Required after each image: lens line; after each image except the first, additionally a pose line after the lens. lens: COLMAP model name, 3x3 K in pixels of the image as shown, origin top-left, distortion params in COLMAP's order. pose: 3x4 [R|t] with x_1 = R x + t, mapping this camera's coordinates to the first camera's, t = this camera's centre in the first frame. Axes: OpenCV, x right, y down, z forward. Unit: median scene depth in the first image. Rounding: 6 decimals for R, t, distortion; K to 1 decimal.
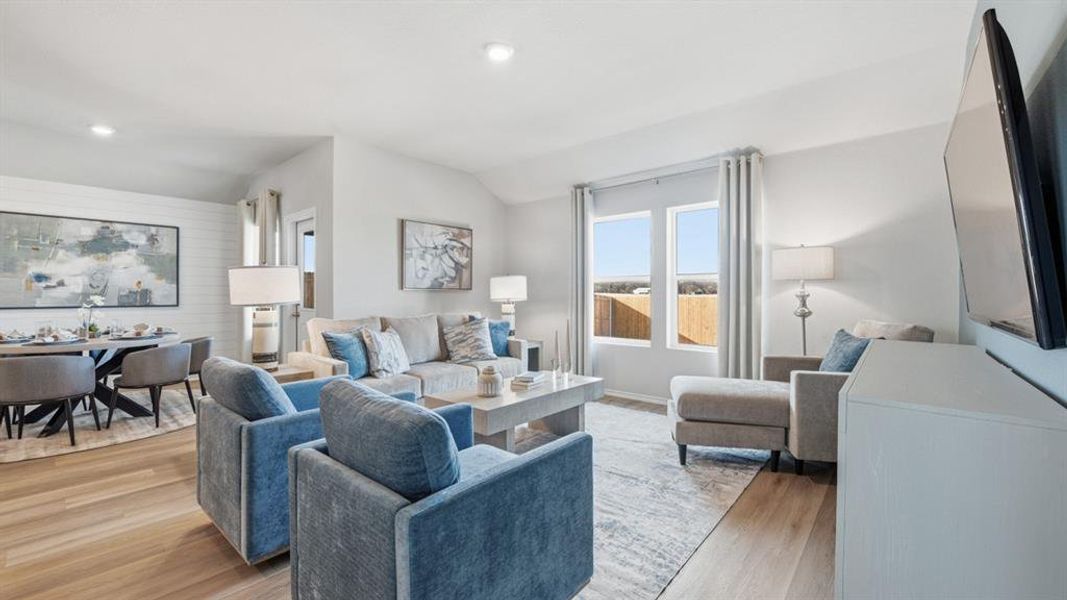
lens RADIAL K [[427.3, 0, 540.4], [0, 427.3, 295.7], [0, 0, 1]] dist [-0.007466, 0.000521]
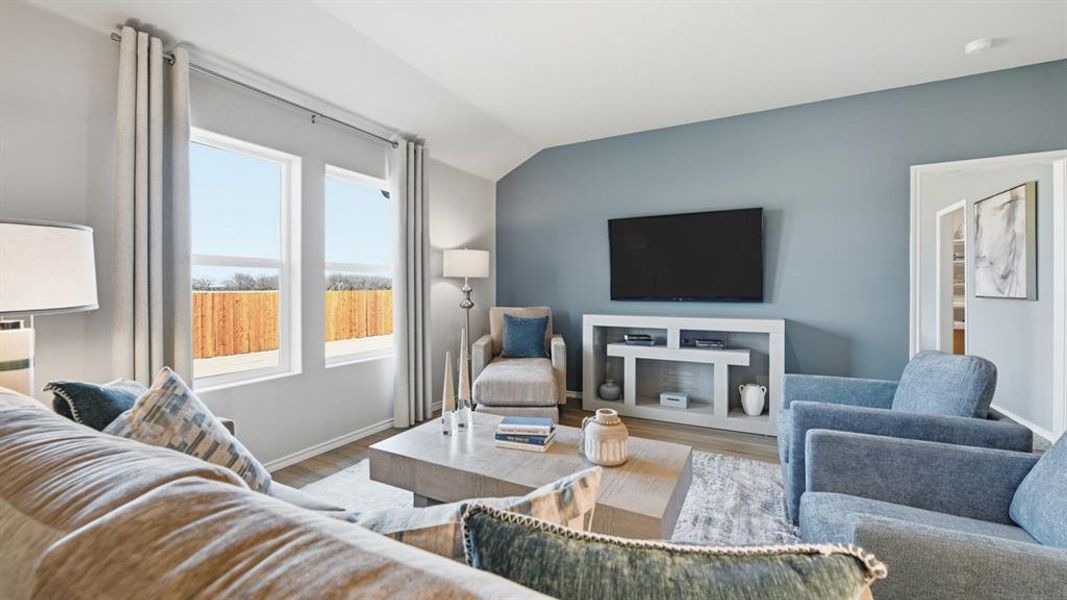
lens RADIAL K [[427.3, 0, 537.2], [0, 427.3, 294.5], [0, 0, 1]] dist [-0.007466, 0.000521]
pose [[-0.225387, -0.012304, 0.974192, -0.405536], [0.008375, 0.999859, 0.014566, -0.002752], [-0.974233, 0.011442, -0.225252, 0.744571]]
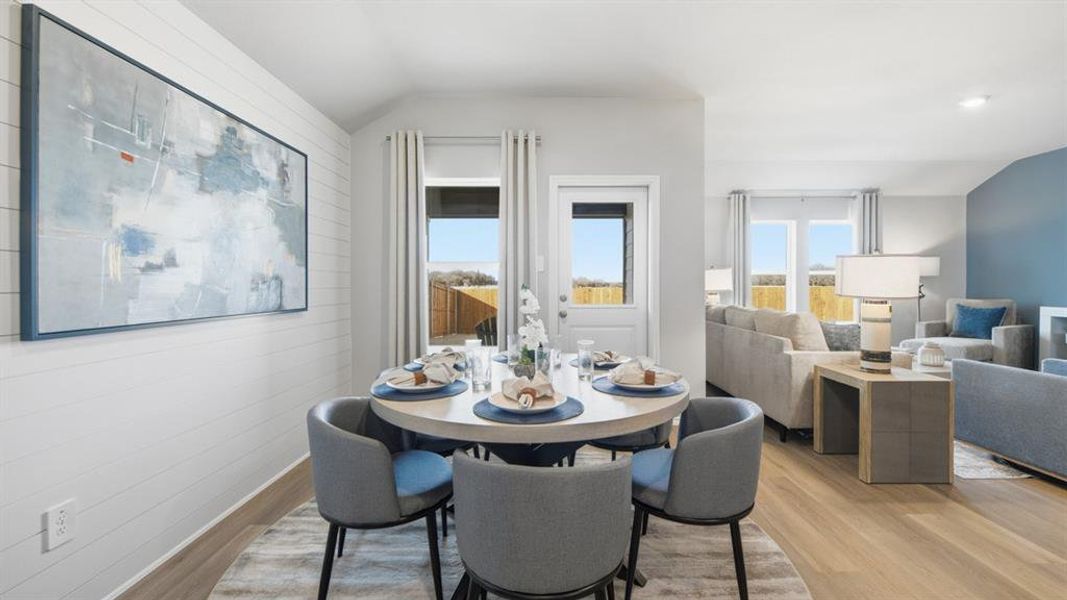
lens RADIAL K [[427.3, 0, 537.8], [0, 427.3, 286.3], [0, 0, 1]] dist [-0.007466, 0.000521]
pose [[0.759498, -0.003434, 0.650500, -1.096145], [0.006062, 0.999980, -0.001799, -0.002098], [-0.650481, 0.005309, 0.759504, 0.487952]]
